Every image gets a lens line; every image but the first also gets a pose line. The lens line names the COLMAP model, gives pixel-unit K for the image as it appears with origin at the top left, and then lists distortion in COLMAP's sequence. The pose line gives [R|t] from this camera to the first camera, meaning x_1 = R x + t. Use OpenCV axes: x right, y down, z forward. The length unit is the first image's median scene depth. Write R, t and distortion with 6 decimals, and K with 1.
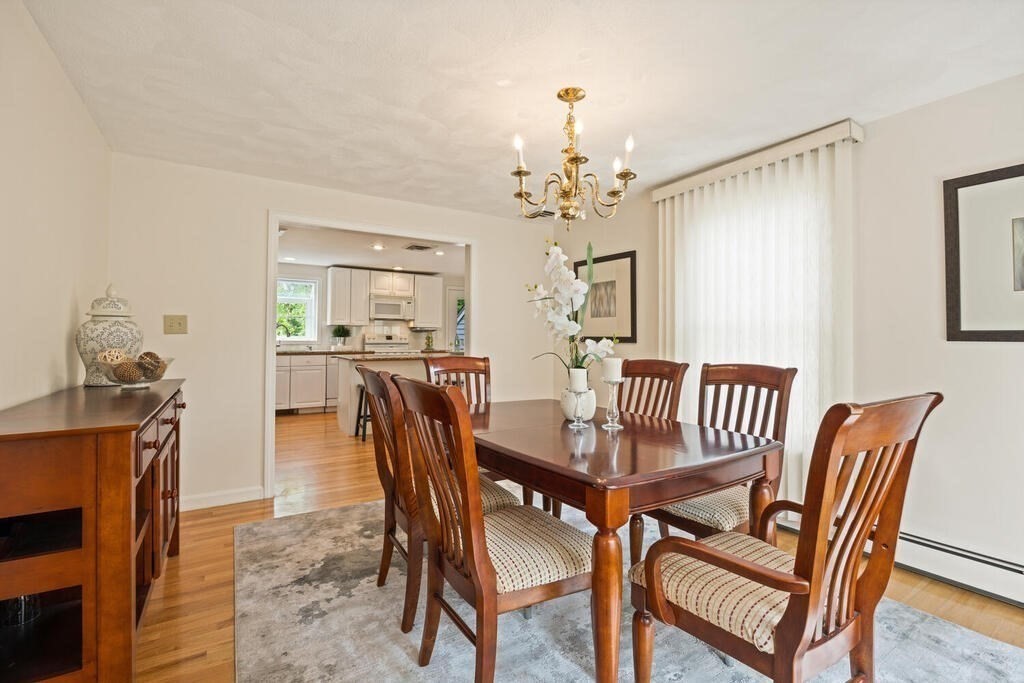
lens RADIAL K [[462.8, 0, 511.3], [0, 462.8, 337.9], [0, 0, 1]] dist [0.000409, 0.000199]
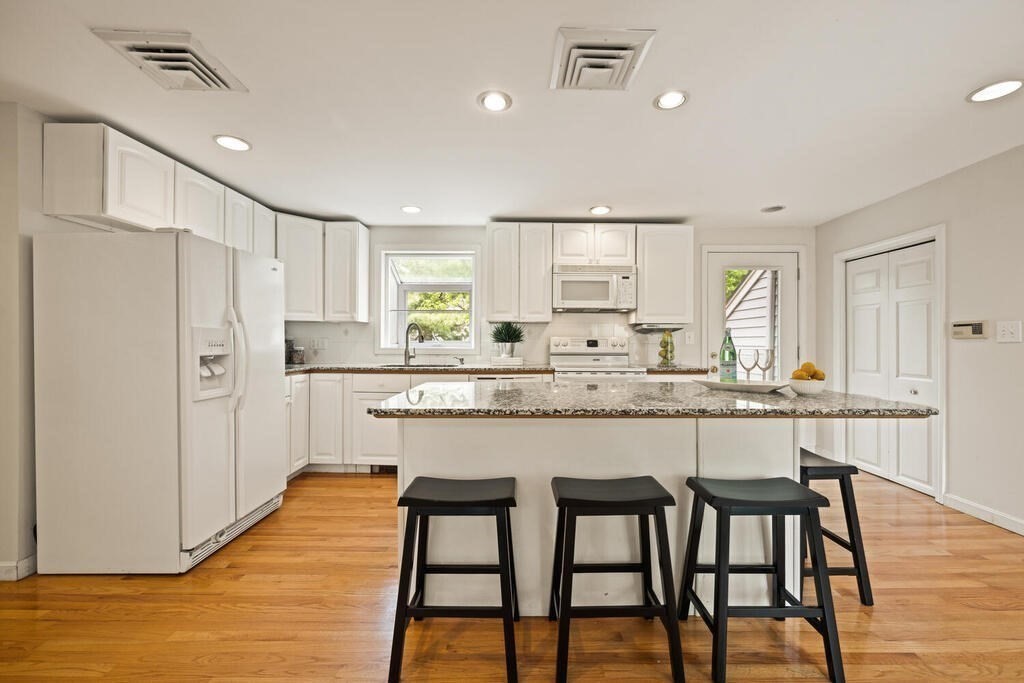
lens RADIAL K [[462.8, 0, 506.7], [0, 462.8, 336.0], [0, 0, 1]] dist [0.000409, 0.000199]
pose [[0.848602, -0.013395, -0.528862, -0.056891], [0.006576, 0.999869, -0.014774, -0.001738], [0.528991, 0.009060, 0.848579, 0.481658]]
